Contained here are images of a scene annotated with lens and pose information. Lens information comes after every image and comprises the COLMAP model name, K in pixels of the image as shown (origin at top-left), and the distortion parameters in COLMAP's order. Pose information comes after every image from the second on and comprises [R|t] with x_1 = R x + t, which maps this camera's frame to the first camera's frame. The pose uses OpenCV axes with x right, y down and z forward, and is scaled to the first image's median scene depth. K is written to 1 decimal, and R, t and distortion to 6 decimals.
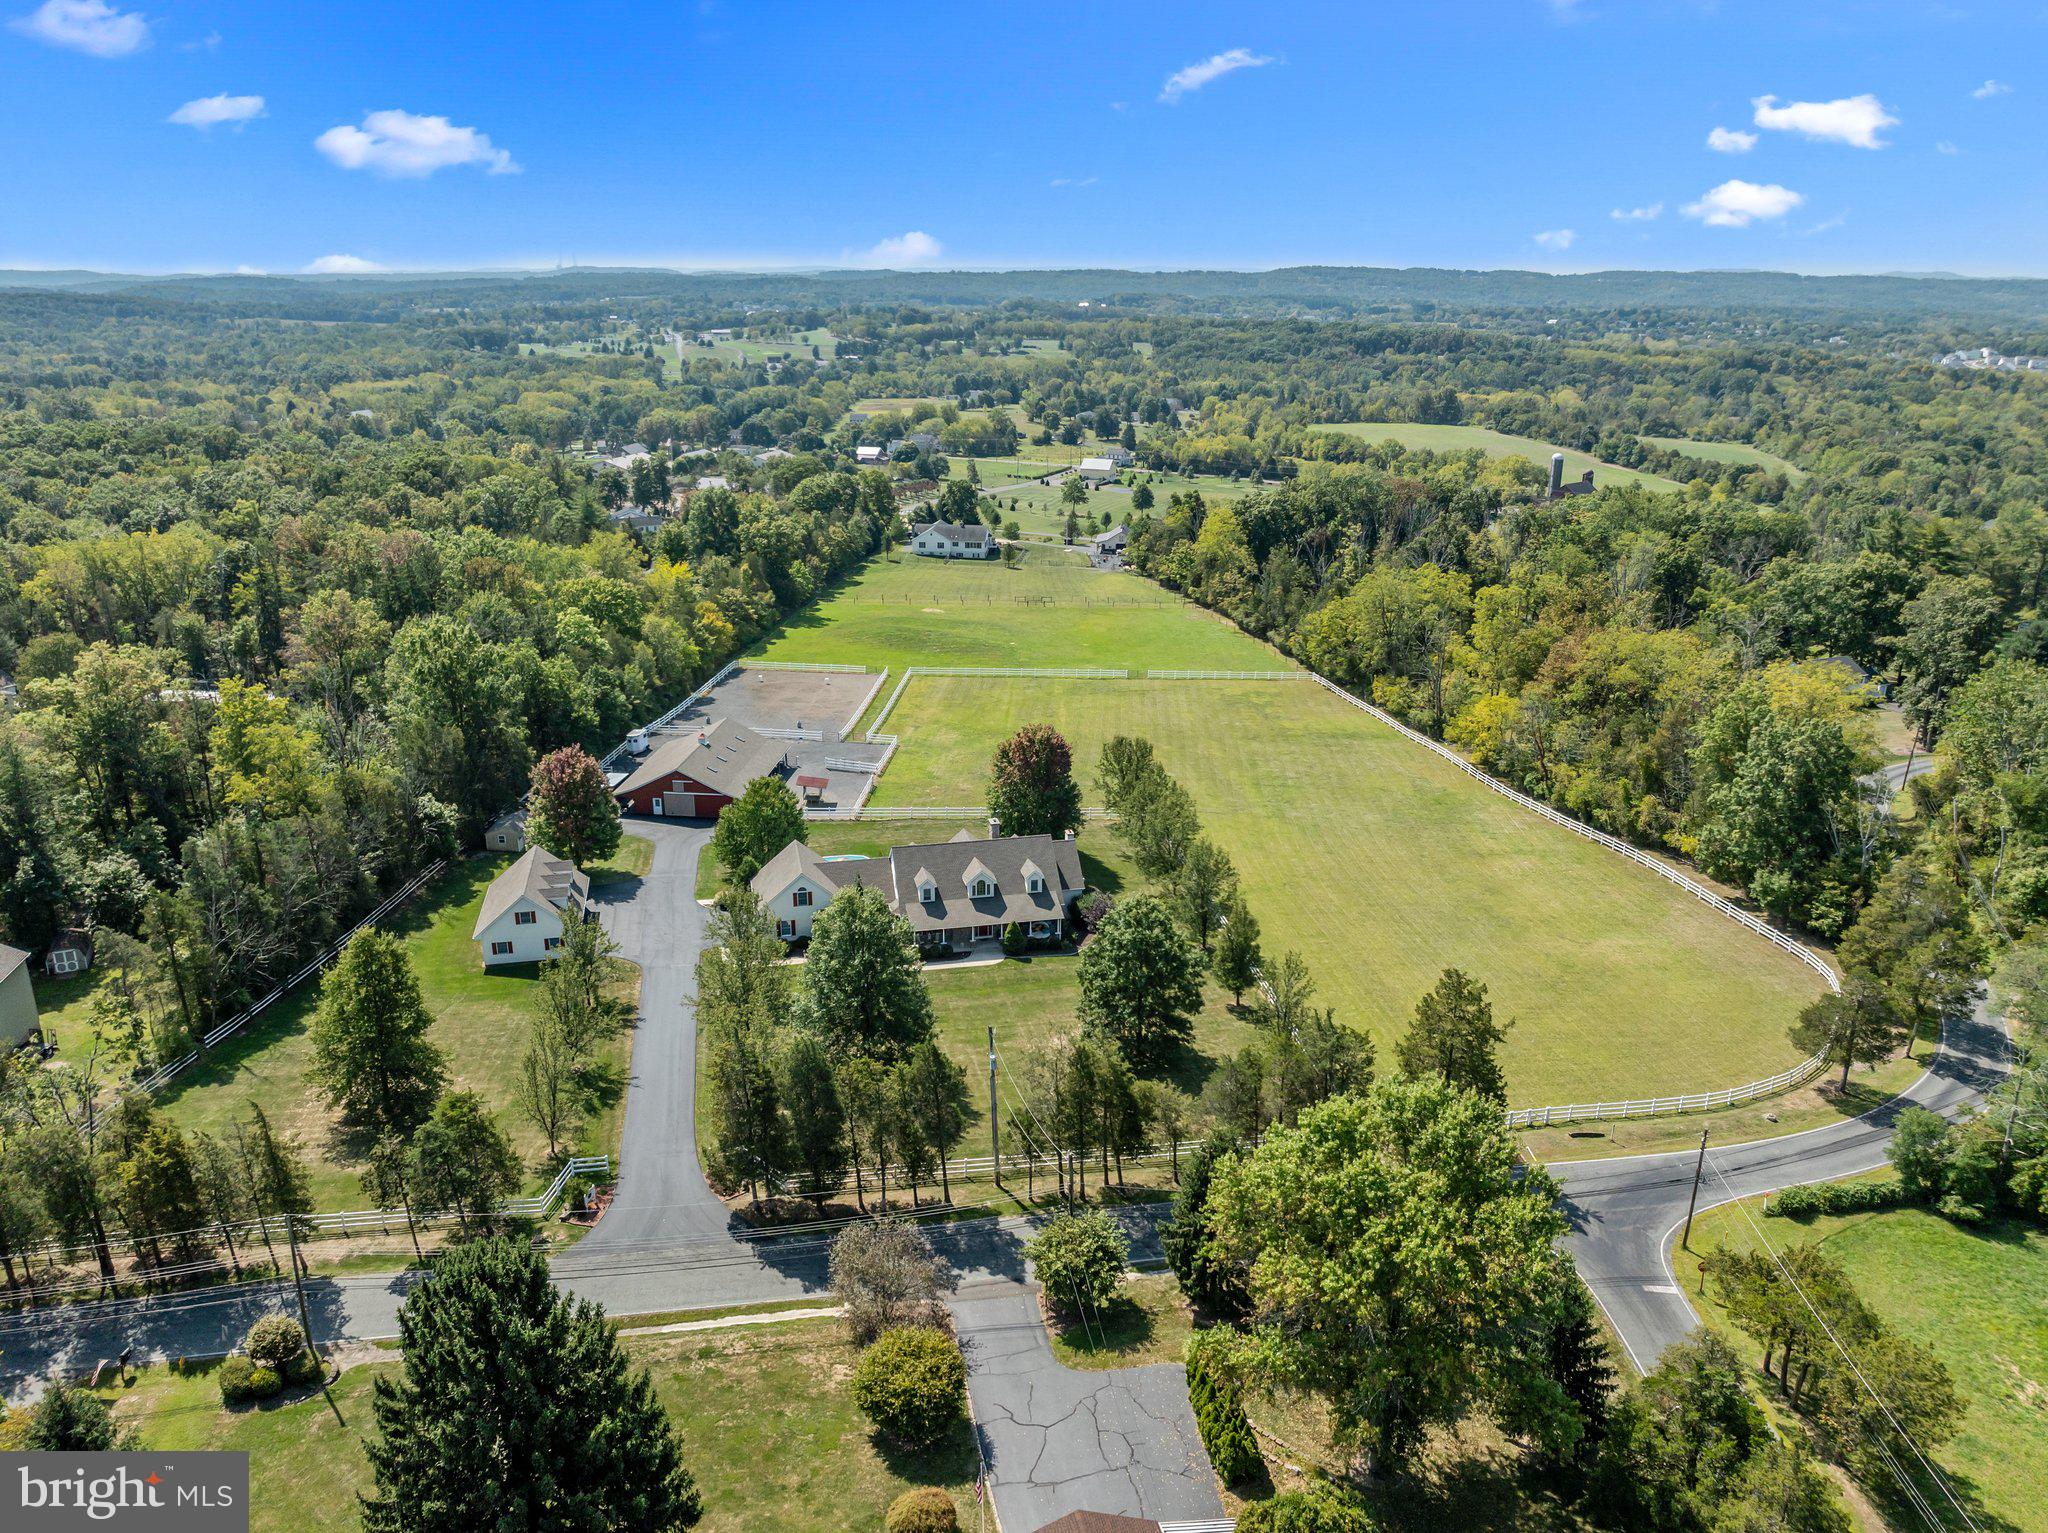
lens RADIAL K [[1432.8, 0, 1024.0], [0, 1432.8, 766.5], [0, 0, 1]] dist [-0.056941, -0.005407]
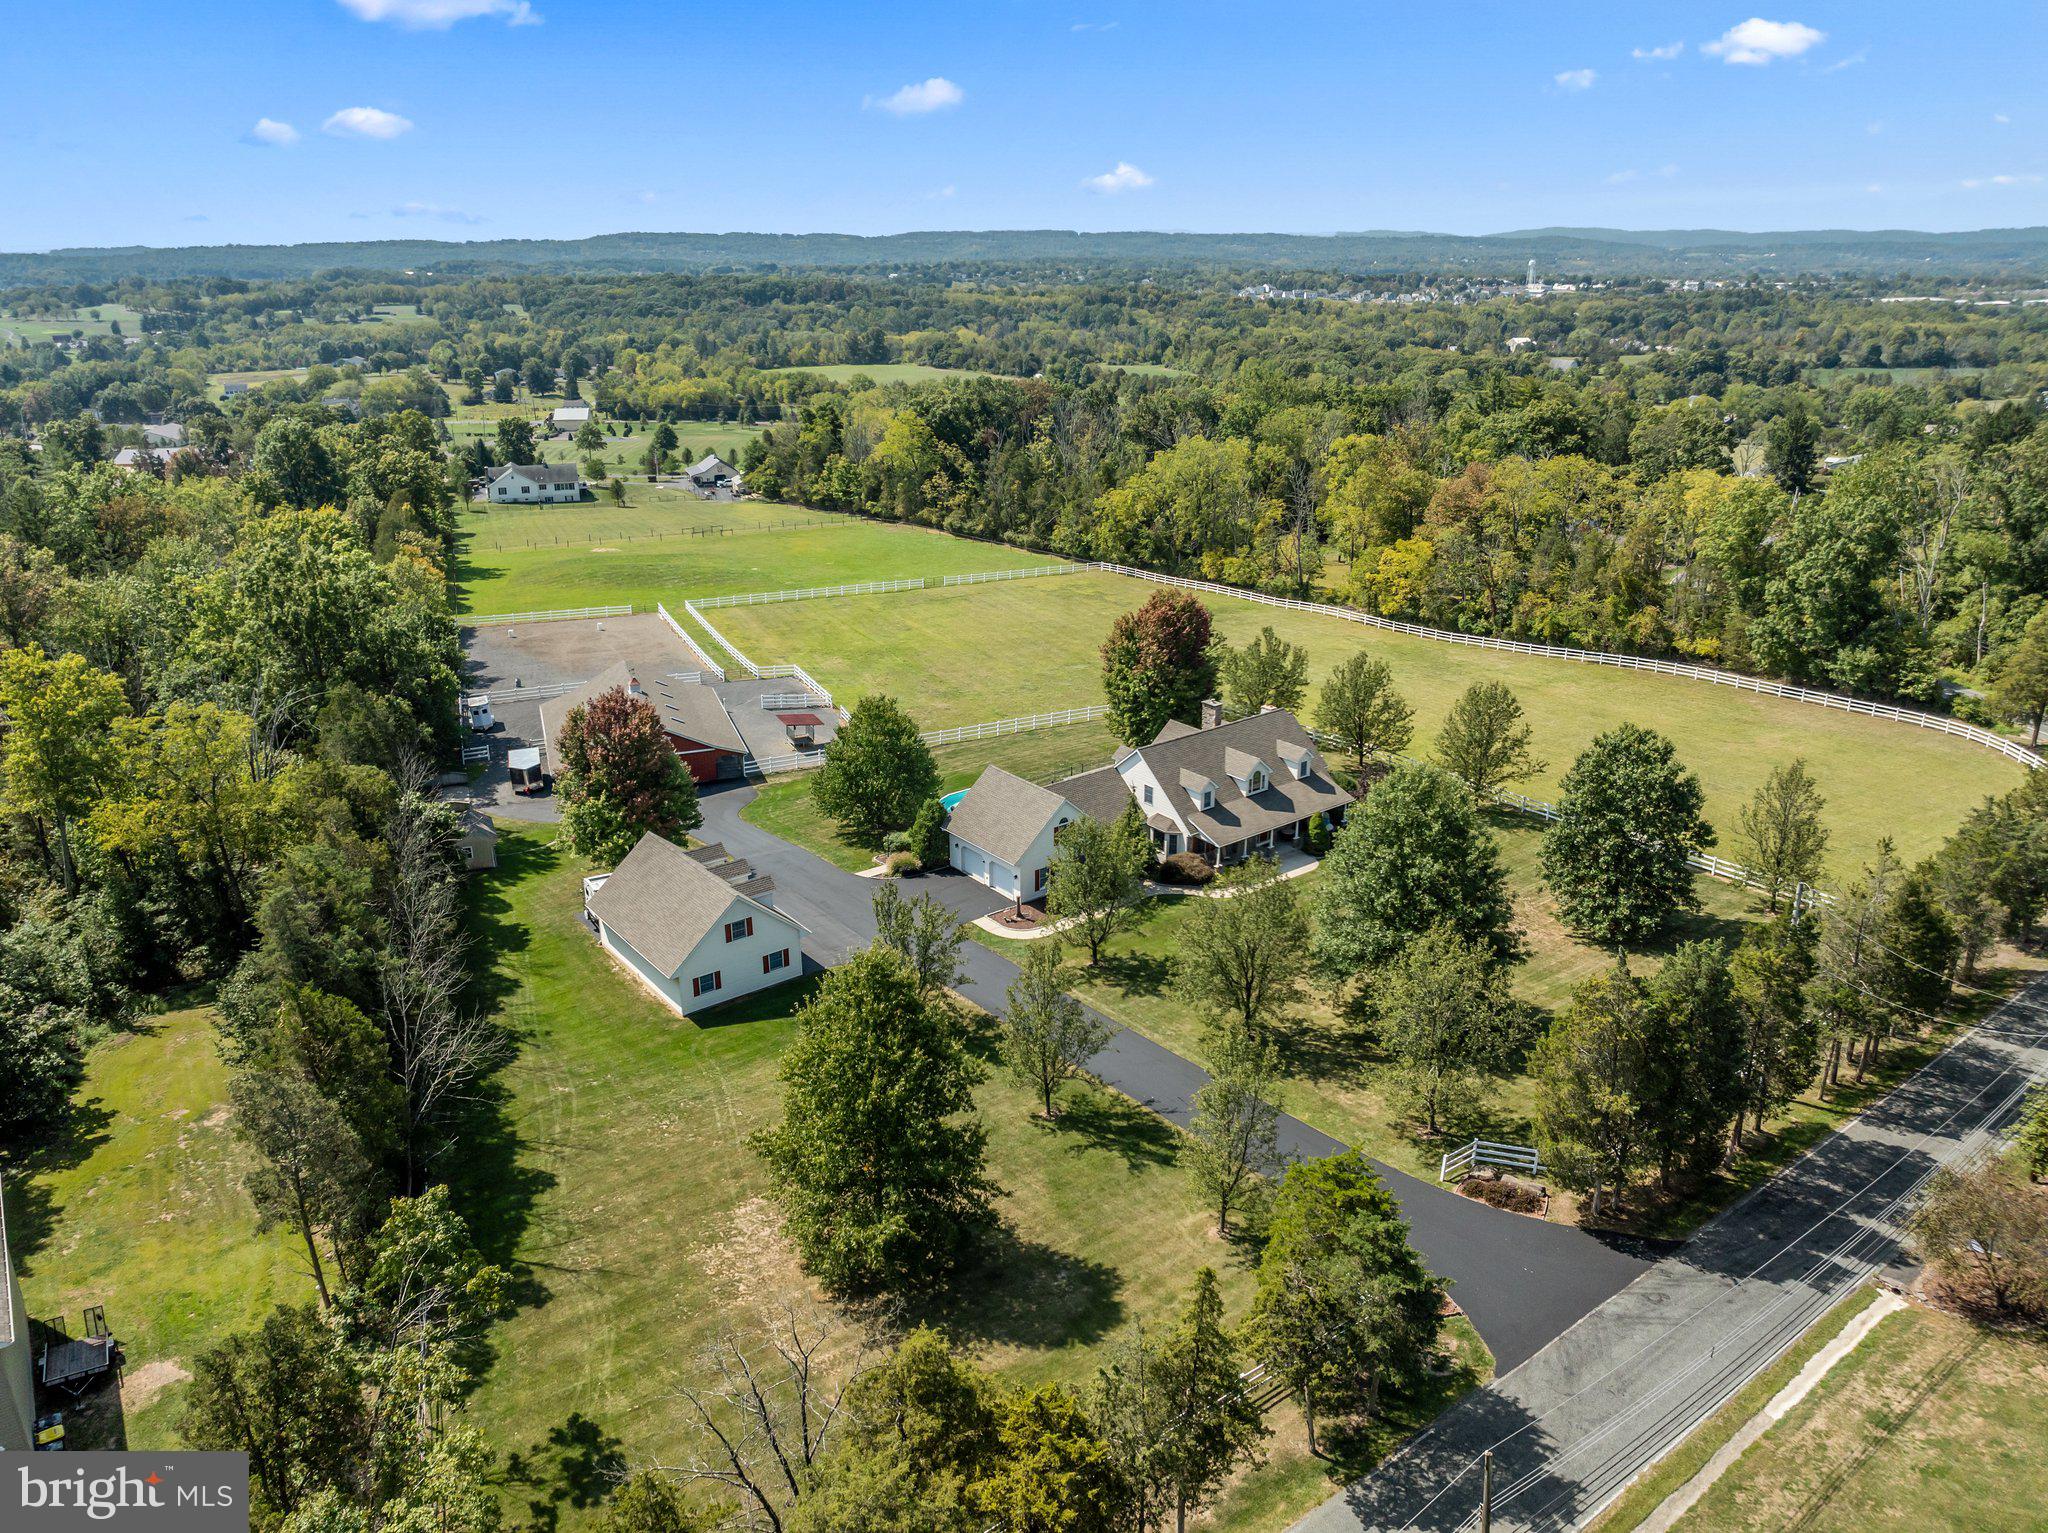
lens RADIAL K [[1407.8, 0, 1024.0], [0, 1407.8, 766.5], [0, 0, 1]] dist [-0.039249, -0.000766]
pose [[0.900144, -0.155800, 0.406777, -0.155672], [0.145395, 0.987754, 0.056581, 0.004935], [-0.410611, 0.008213, 0.911774, 0.116281]]
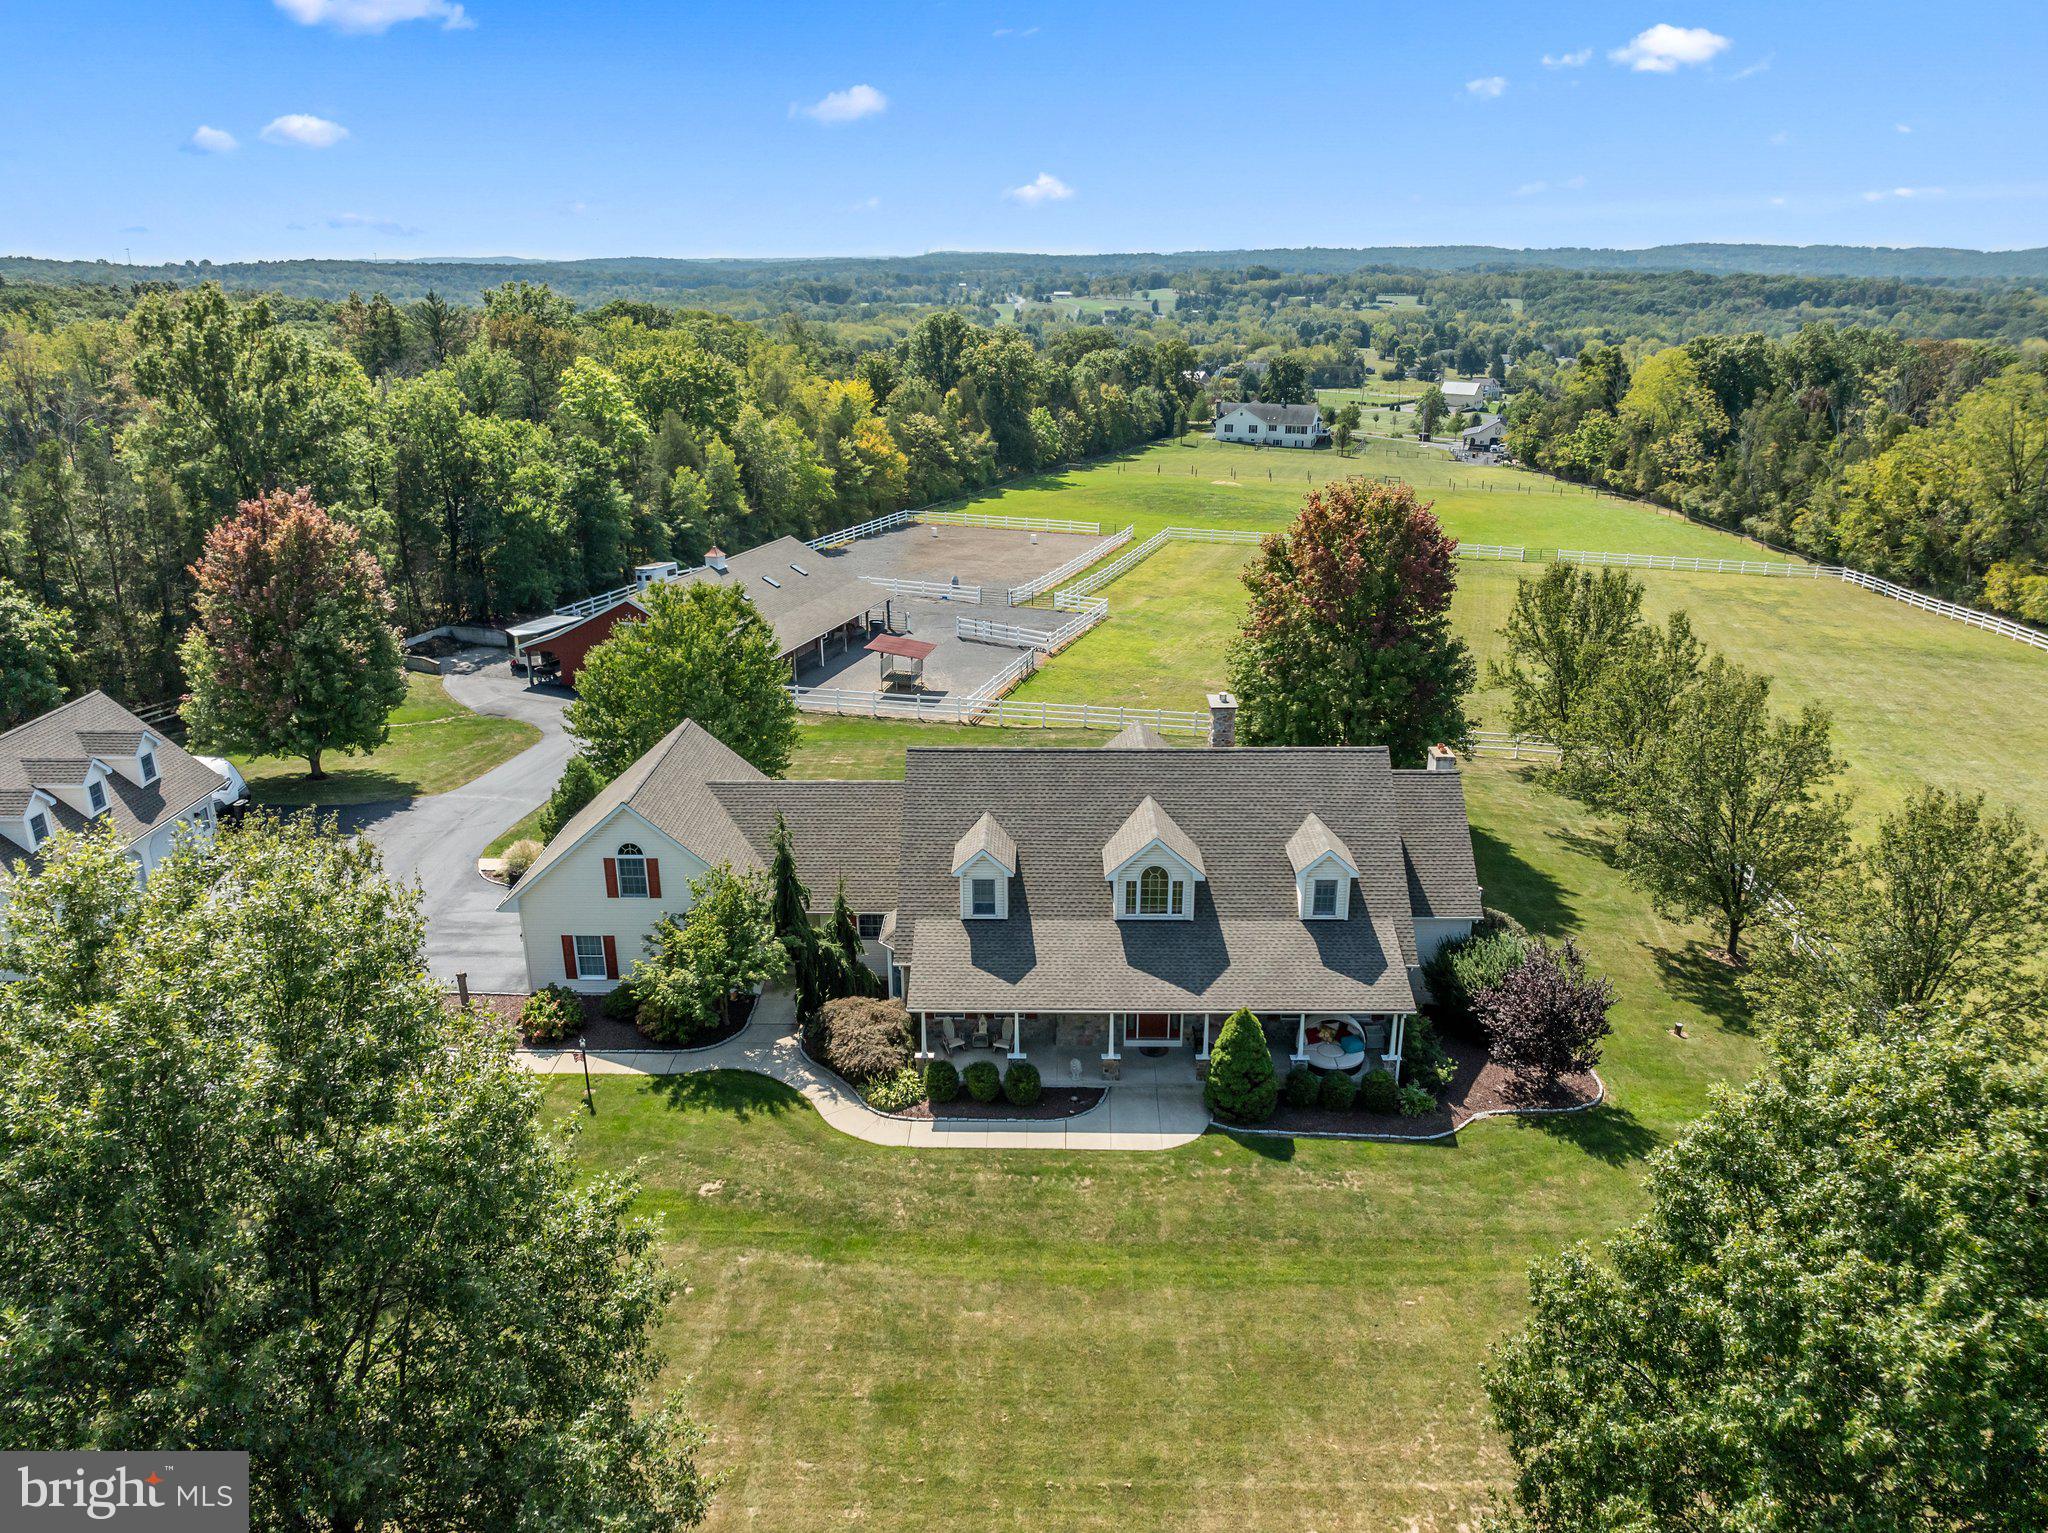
lens RADIAL K [[1432.8, 0, 1024.0], [0, 1432.8, 766.5], [0, 0, 1]] dist [-0.056941, -0.005407]
pose [[0.972756, 0.068352, -0.221528, 0.003589], [-0.065680, 0.997652, 0.019417, 0.017917], [0.222335, -0.004339, 0.974961, 0.231755]]
